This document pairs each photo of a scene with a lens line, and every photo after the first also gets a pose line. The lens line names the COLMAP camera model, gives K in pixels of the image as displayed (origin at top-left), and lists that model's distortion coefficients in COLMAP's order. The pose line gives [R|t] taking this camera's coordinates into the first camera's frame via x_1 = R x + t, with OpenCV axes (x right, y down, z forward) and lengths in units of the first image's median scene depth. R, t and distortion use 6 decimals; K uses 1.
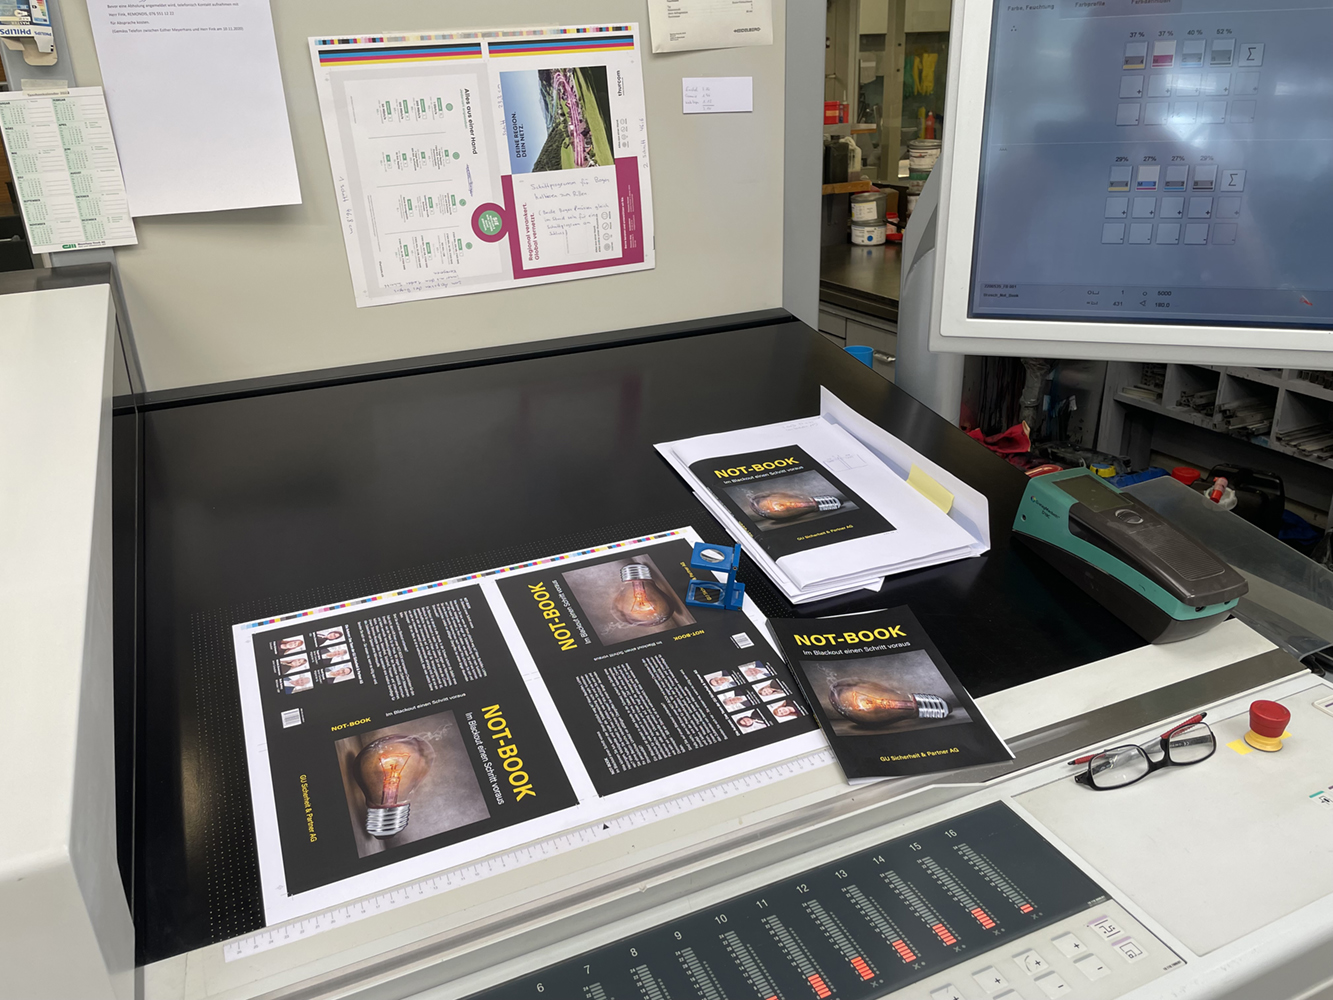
lens RADIAL K [[1010.4, 0, 666.0], [0, 1010.4, 492.9], [0, 0, 1]] dist [0.087791, -0.119529]
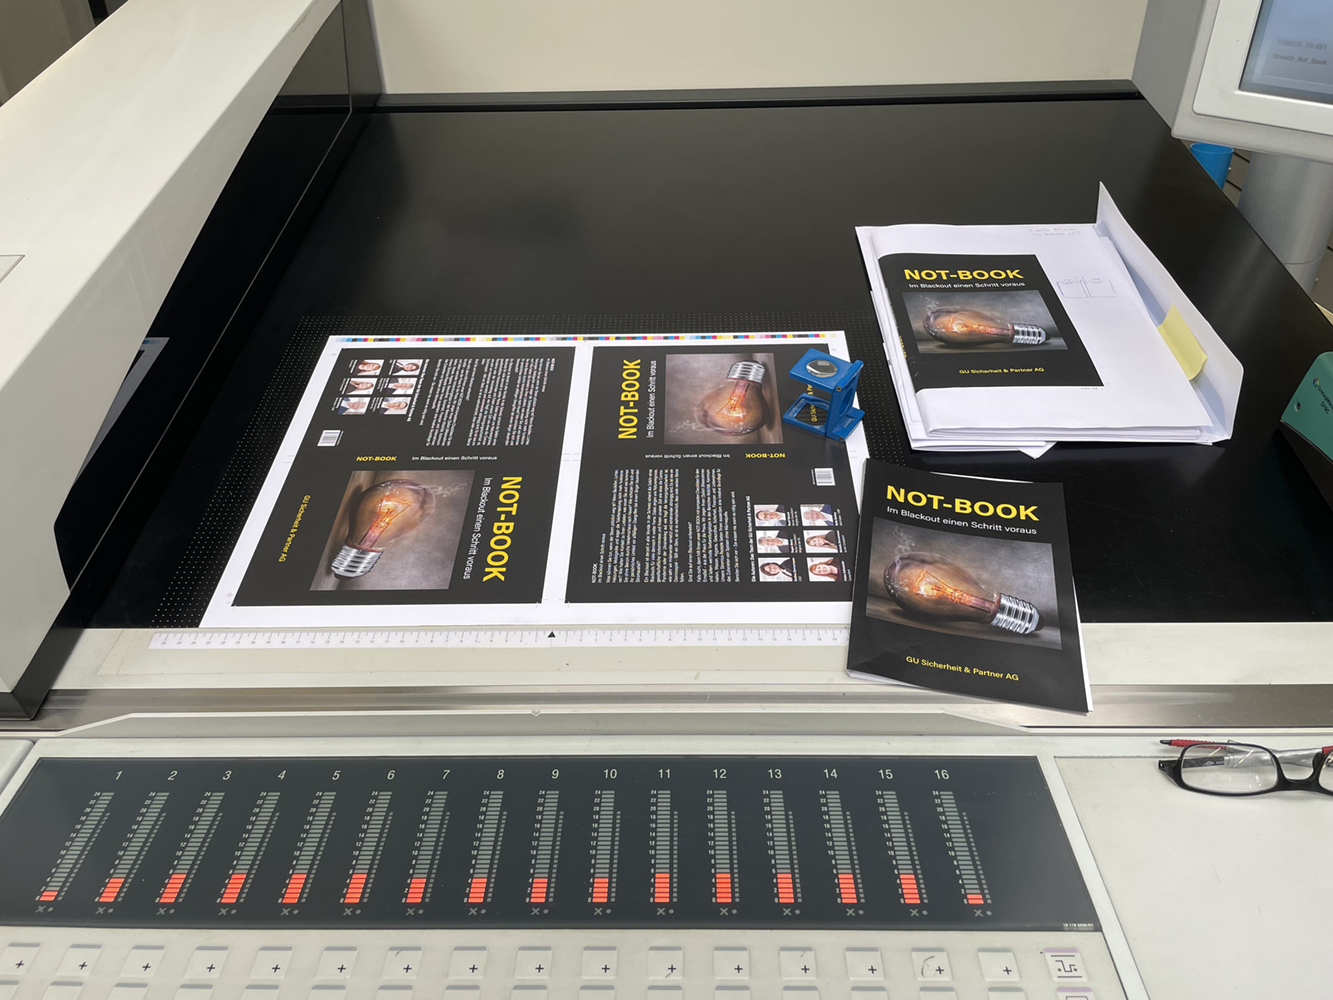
lens RADIAL K [[1010.4, 0, 665.4], [0, 1010.4, 490.9], [0, 0, 1]] dist [0.087791, -0.119529]
pose [[0.909174, 0.244971, -0.336737, 0.238931], [-0.171290, 0.957080, 0.233788, -0.012698], [0.379555, -0.154874, 0.912114, 0.202817]]
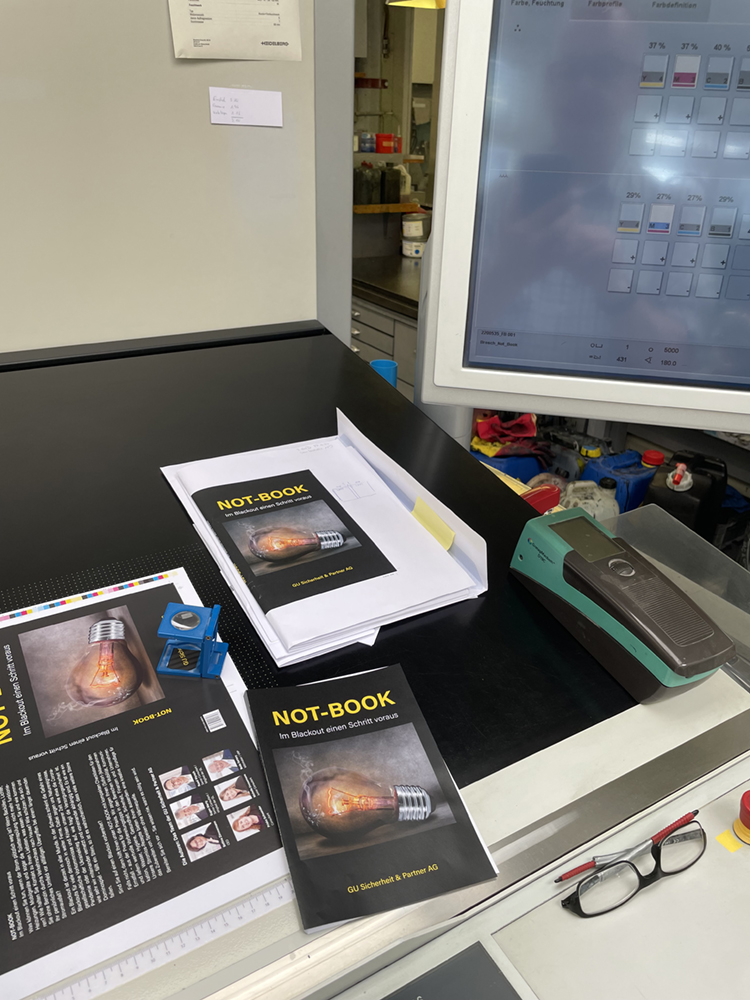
lens RADIAL K [[758.0, 0, 379.5], [0, 758.0, 491.7], [0, 0, 1]] dist [0.087791, -0.119529]
pose [[0.990537, 0.003885, 0.137187, 0.127502], [-0.013468, 0.997526, 0.068997, -0.104582], [-0.136580, -0.070192, 0.988139, 0.329233]]
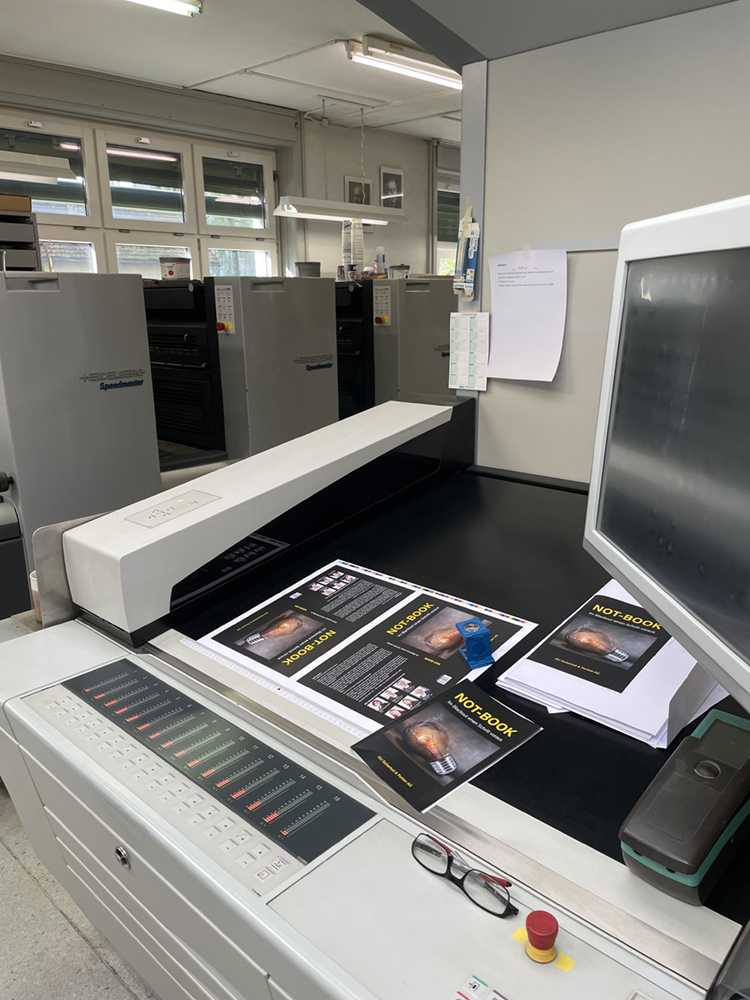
lens RADIAL K [[758.0, 0, 379.8], [0, 758.0, 497.4], [0, 0, 1]] dist [0.087791, -0.119529]
pose [[0.384782, 0.267158, -0.883498, 1.006995], [-0.348571, 0.928374, 0.128918, -0.233008], [0.854658, 0.258357, 0.450345, 0.315026]]
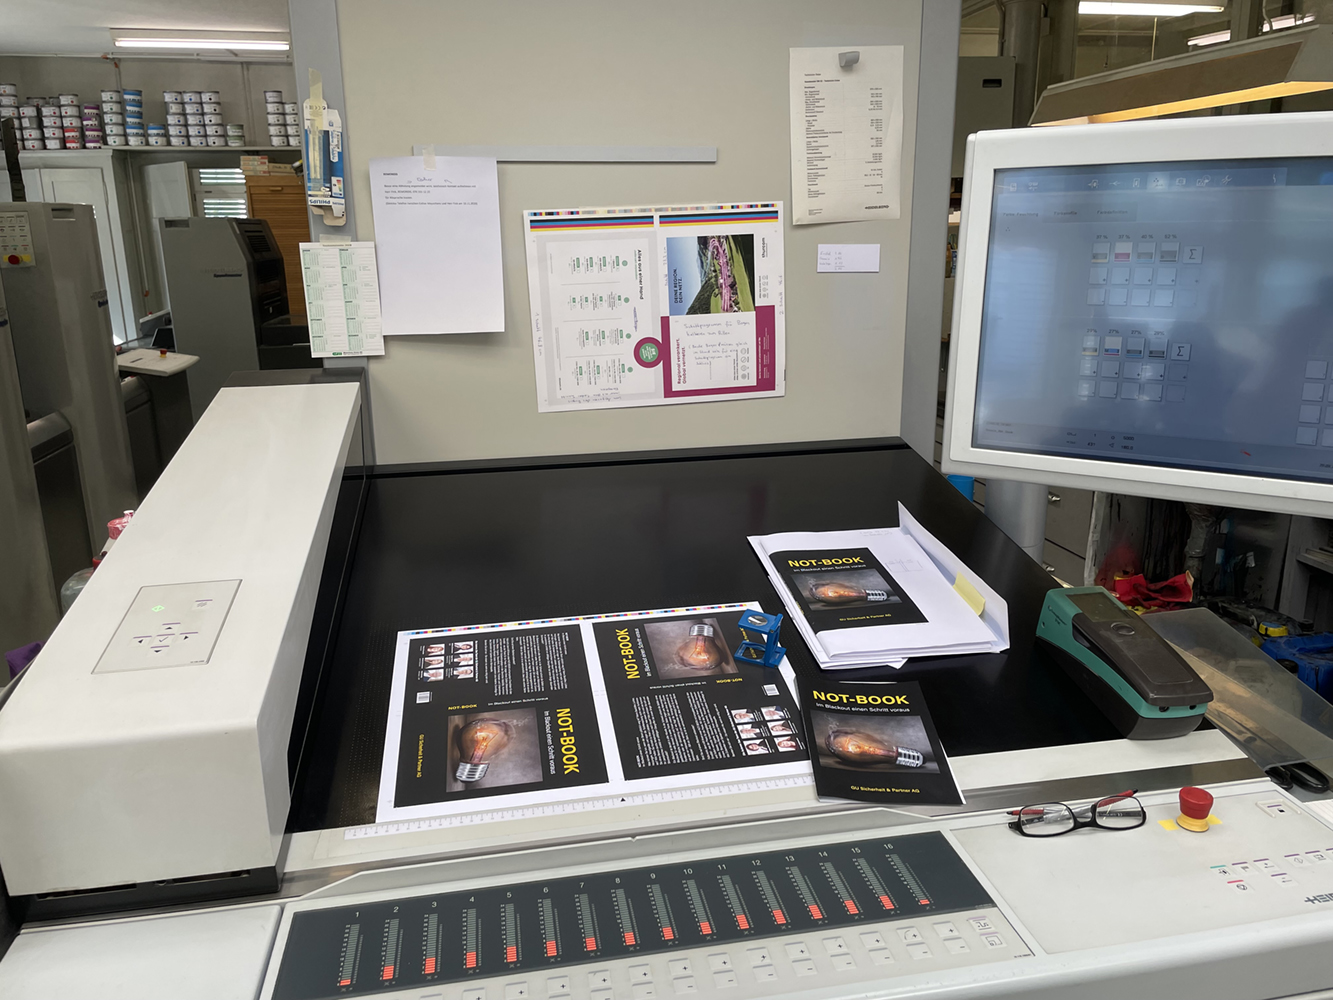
lens RADIAL K [[1010.4, 0, 669.0], [0, 1010.4, 488.2], [0, 0, 1]] dist [0.087791, -0.119529]
pose [[0.973422, 0.080696, -0.214329, 0.201610], [-0.107056, 0.987654, -0.114359, 0.057668], [0.202455, 0.134265, 0.970044, -0.265270]]
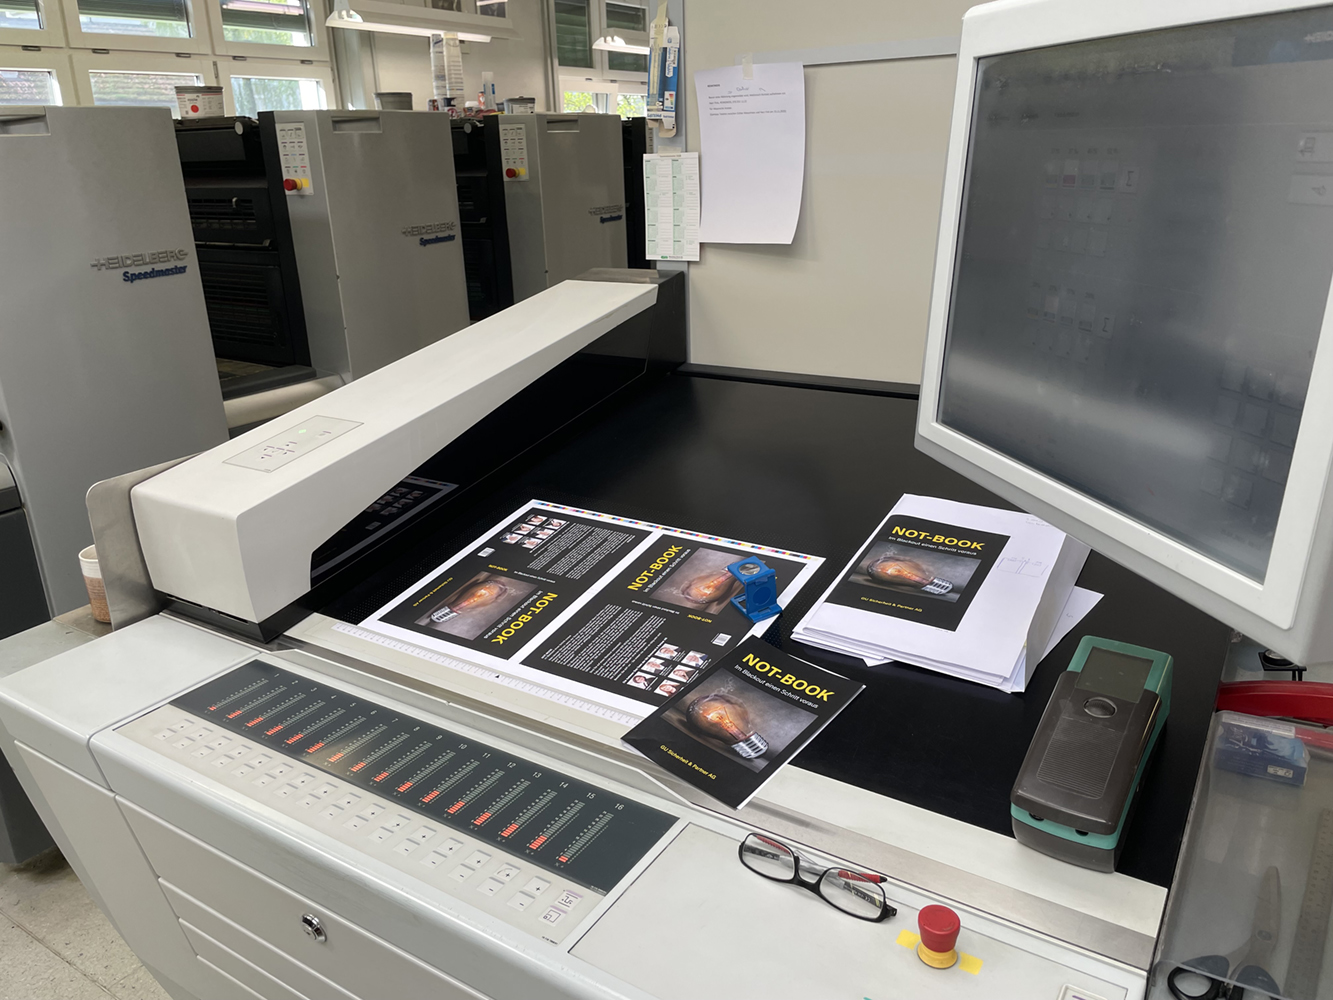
lens RADIAL K [[1010.4, 0, 668.4], [0, 1010.4, 491.1], [0, 0, 1]] dist [0.087791, -0.119529]
pose [[0.551555, 0.290082, -0.782074, 0.920361], [-0.305781, 0.942628, 0.133983, -0.157447], [0.776070, 0.165244, 0.608613, 0.205570]]
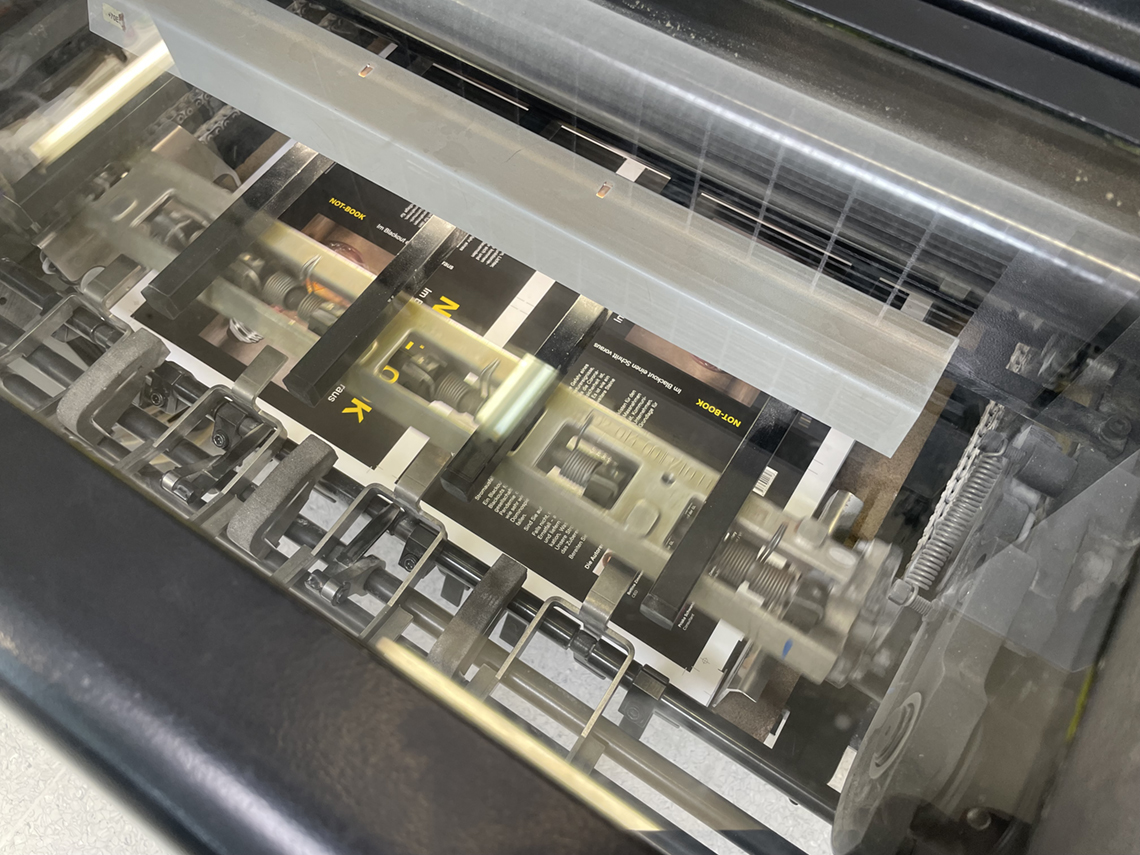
lens RADIAL K [[864.1, 0, 571.8], [0, 864.1, 424.7], [0, 0, 1]] dist [0.087791, -0.119529]
pose [[0.546831, 0.735543, -0.399940, 0.210562], [-0.406943, 0.650968, 0.640811, -0.190385], [0.731692, -0.187662, 0.655293, 0.548527]]
